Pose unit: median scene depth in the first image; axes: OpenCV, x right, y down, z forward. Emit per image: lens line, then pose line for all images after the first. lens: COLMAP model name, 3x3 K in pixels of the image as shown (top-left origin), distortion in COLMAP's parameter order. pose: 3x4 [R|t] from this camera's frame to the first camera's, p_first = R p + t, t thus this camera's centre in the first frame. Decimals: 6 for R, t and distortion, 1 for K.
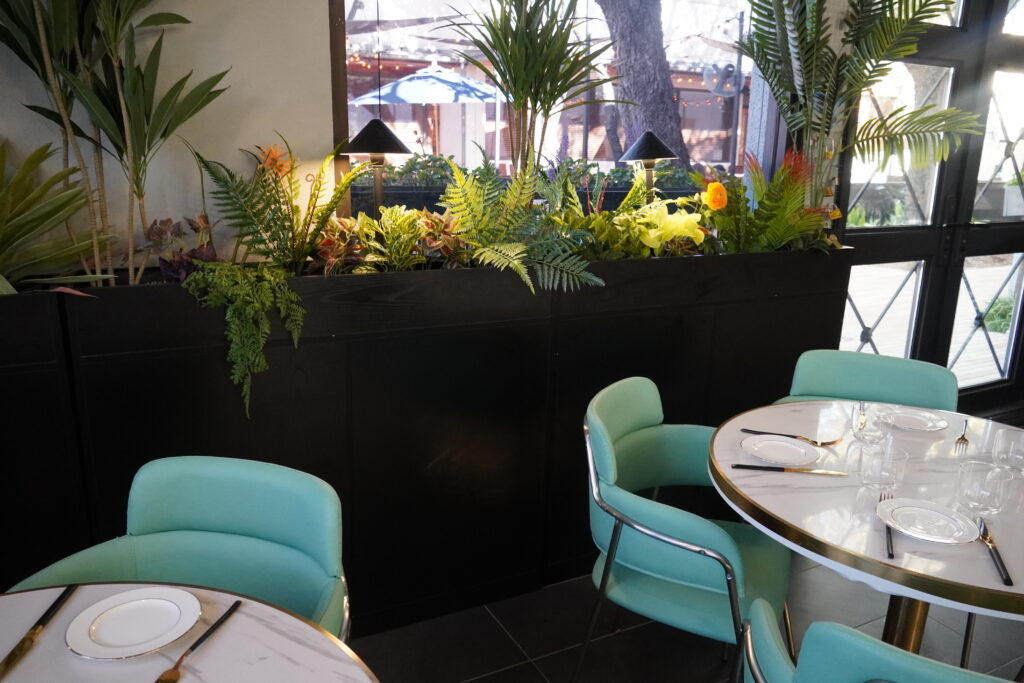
lens RADIAL K [[767.0, 0, 512.0], [0, 767.0, 341.5], [0, 0, 1]] dist [-0.065233, 0.085404]
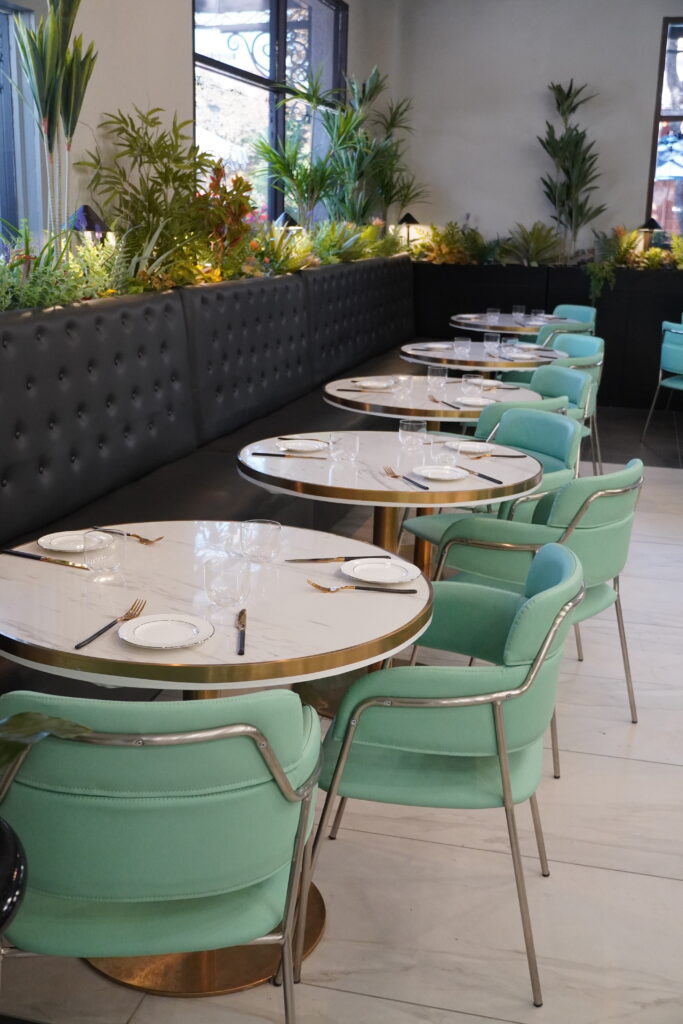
lens RADIAL K [[1225.8, 0, 341.5], [0, 1225.8, 512.0], [0, 0, 1]] dist [0.013791, 0.012703]
pose [[0.736728, 0.160898, -0.656768, 2.498285], [-0.169721, 0.984186, 0.050726, 0.882179], [0.654543, 0.074096, 0.752385, -3.659938]]
